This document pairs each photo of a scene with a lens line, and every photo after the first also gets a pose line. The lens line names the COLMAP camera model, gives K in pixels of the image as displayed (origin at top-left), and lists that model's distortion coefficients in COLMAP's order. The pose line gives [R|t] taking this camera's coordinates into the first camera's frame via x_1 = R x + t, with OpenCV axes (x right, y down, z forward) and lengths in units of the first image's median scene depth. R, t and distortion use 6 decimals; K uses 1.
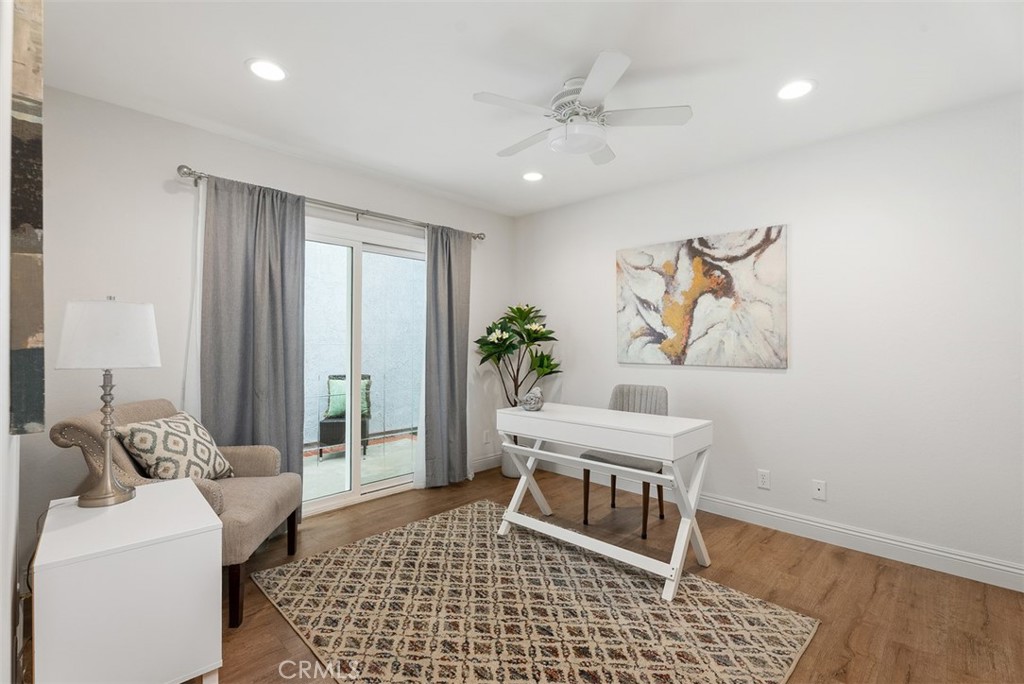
lens RADIAL K [[461.4, 0, 510.6], [0, 461.4, 342.5], [0, 0, 1]] dist [0.004524, -0.001219]
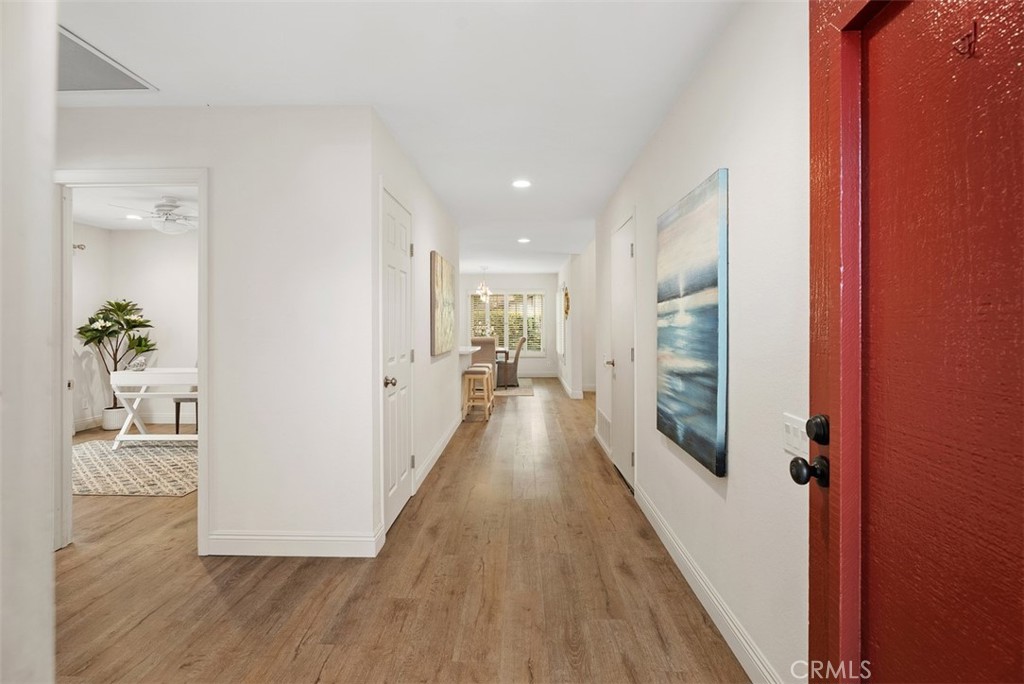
lens RADIAL K [[496.2, 0, 499.2], [0, 496.2, 325.2], [0, 0, 1]] dist [-0.018058, -0.000403]
pose [[0.744198, -0.012641, 0.667839, -0.112427], [0.011885, 0.999913, 0.005682, -0.006280], [-0.667853, 0.003709, 0.744284, -0.804526]]
